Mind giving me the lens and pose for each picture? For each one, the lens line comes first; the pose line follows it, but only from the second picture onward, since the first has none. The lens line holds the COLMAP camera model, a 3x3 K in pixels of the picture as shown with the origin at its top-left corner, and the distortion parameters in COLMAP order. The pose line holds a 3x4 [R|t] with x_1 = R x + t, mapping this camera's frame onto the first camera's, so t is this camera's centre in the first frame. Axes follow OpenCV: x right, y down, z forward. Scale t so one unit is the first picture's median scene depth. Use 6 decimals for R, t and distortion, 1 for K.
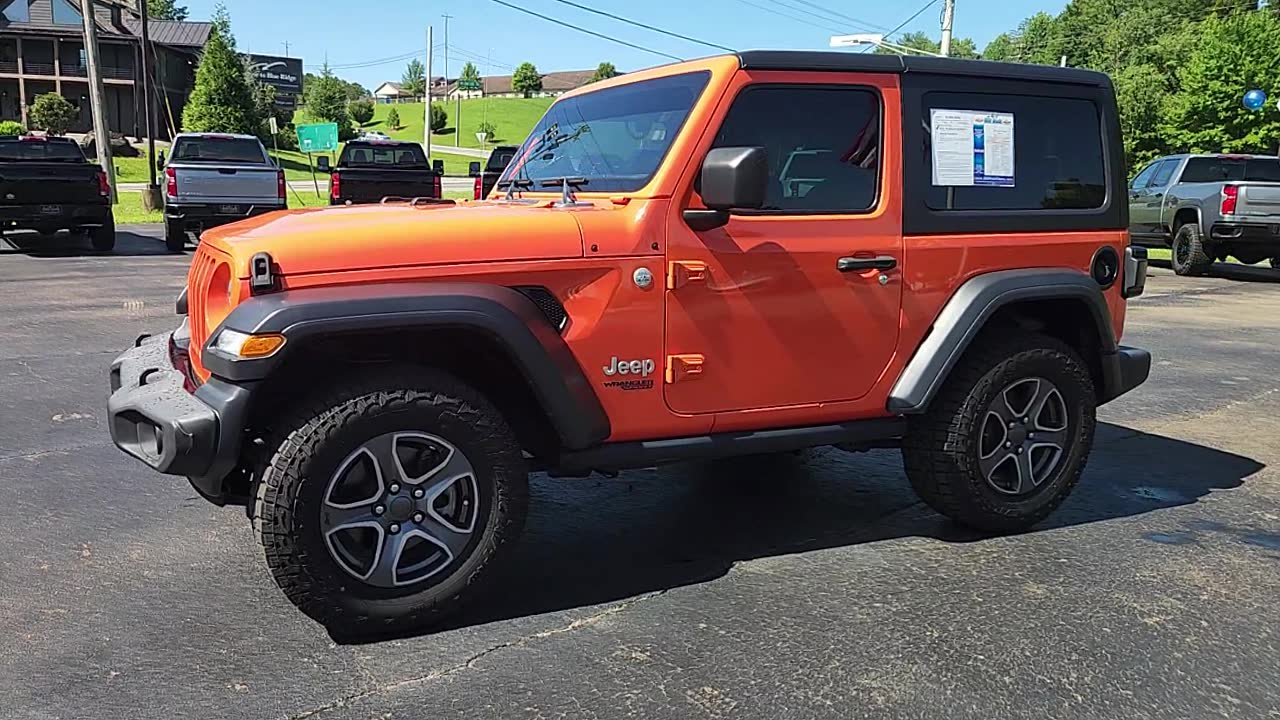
lens RADIAL K [[957.9, 0, 558.1], [0, 957.9, 362.3], [0, 0, 1]] dist [0.087083, -0.077139]
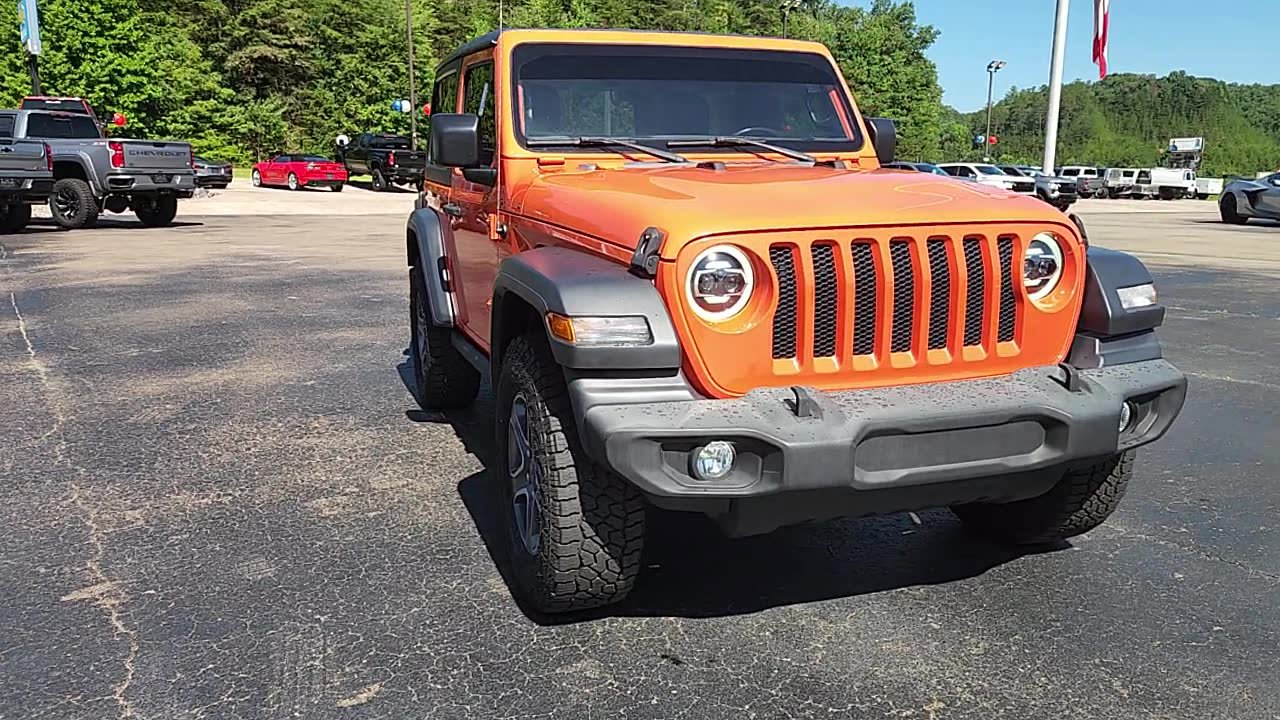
lens RADIAL K [[957.6, 0, 629.9], [0, 957.6, 360.5], [0, 0, 1]] dist [0.075177, -0.060821]
pose [[0.086935, -0.218528, 0.971951, -1.048096], [0.174002, 0.963978, 0.201172, -0.194096], [-0.980900, 0.151632, 0.121828, 1.042492]]
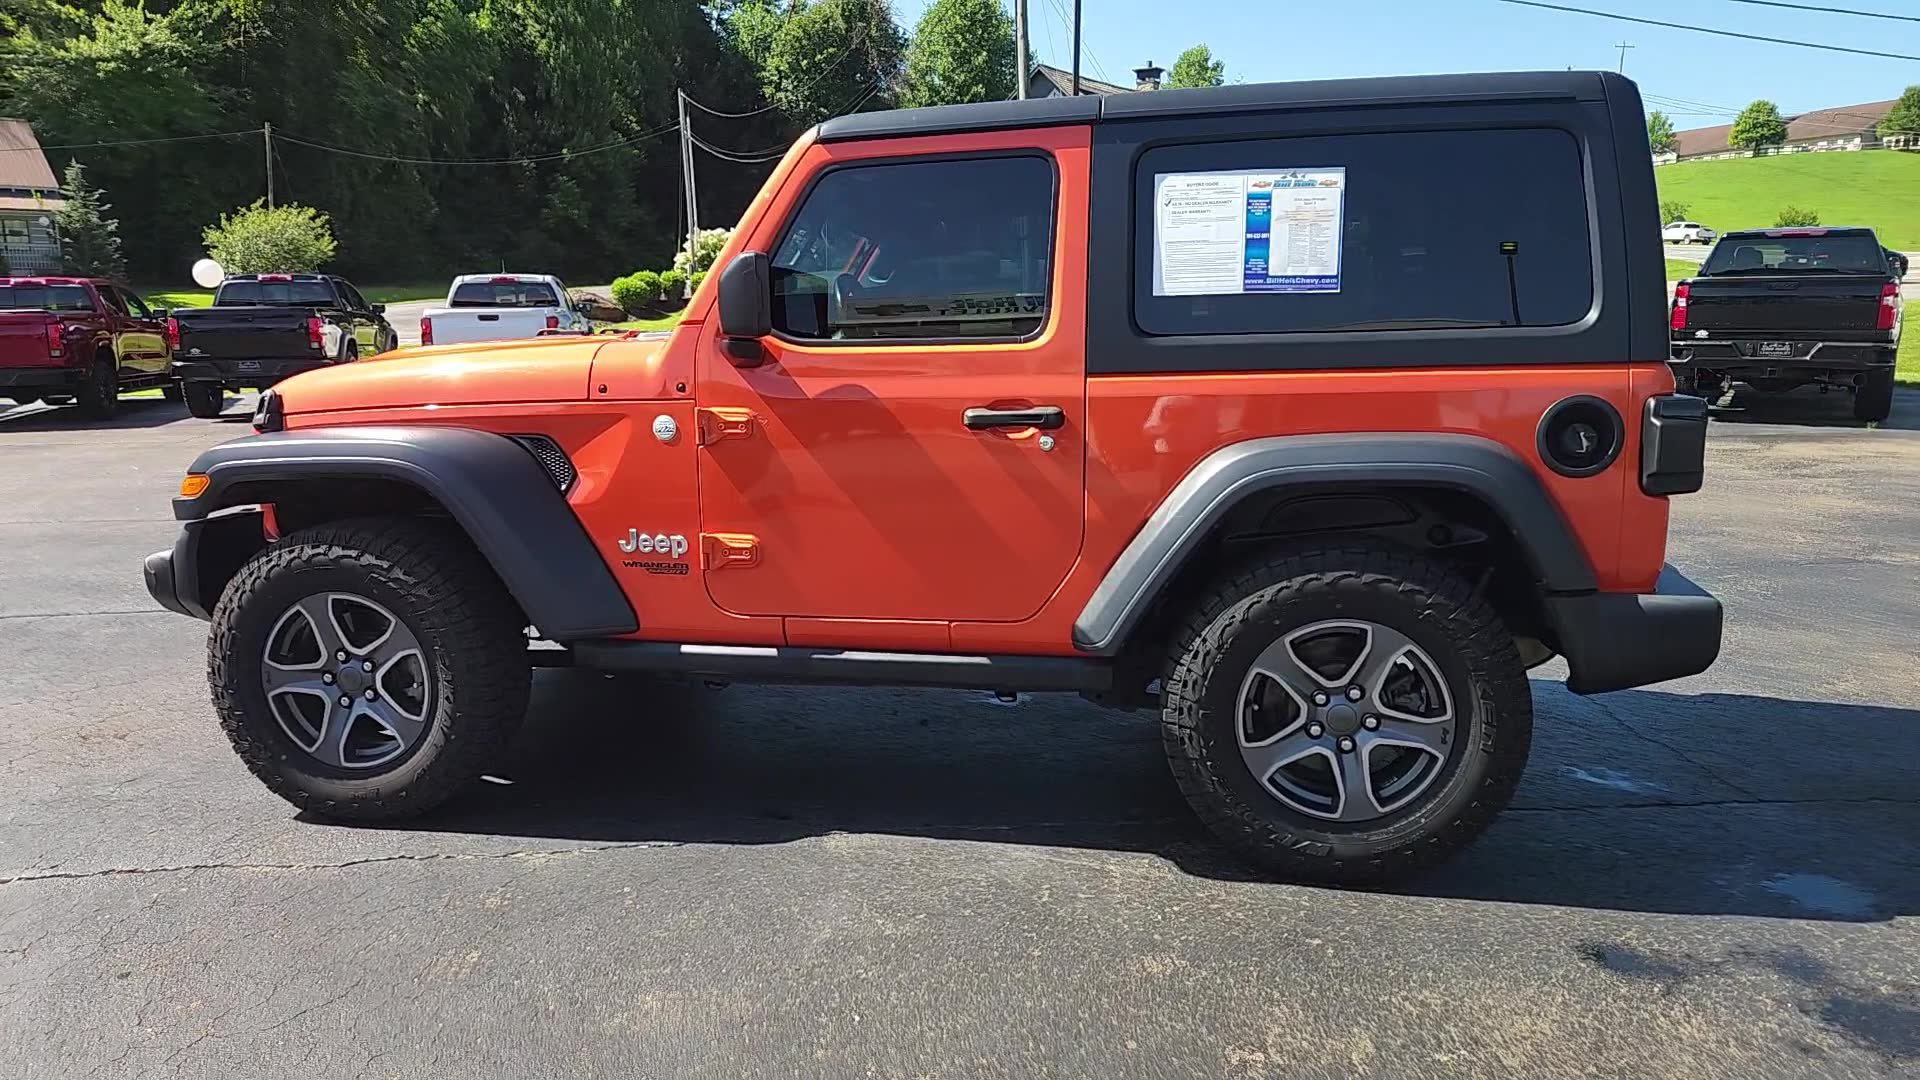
lens RADIAL K [[1281.1, 0, 946.8], [0, 1281.1, 542.6], [0, 0, 1]] dist [0.074332, -0.057894]
pose [[0.833184, 0.072400, -0.548236, 0.727690], [-0.074352, 0.997057, 0.018674, -0.028728], [0.547974, 0.025204, 0.836115, 0.232724]]
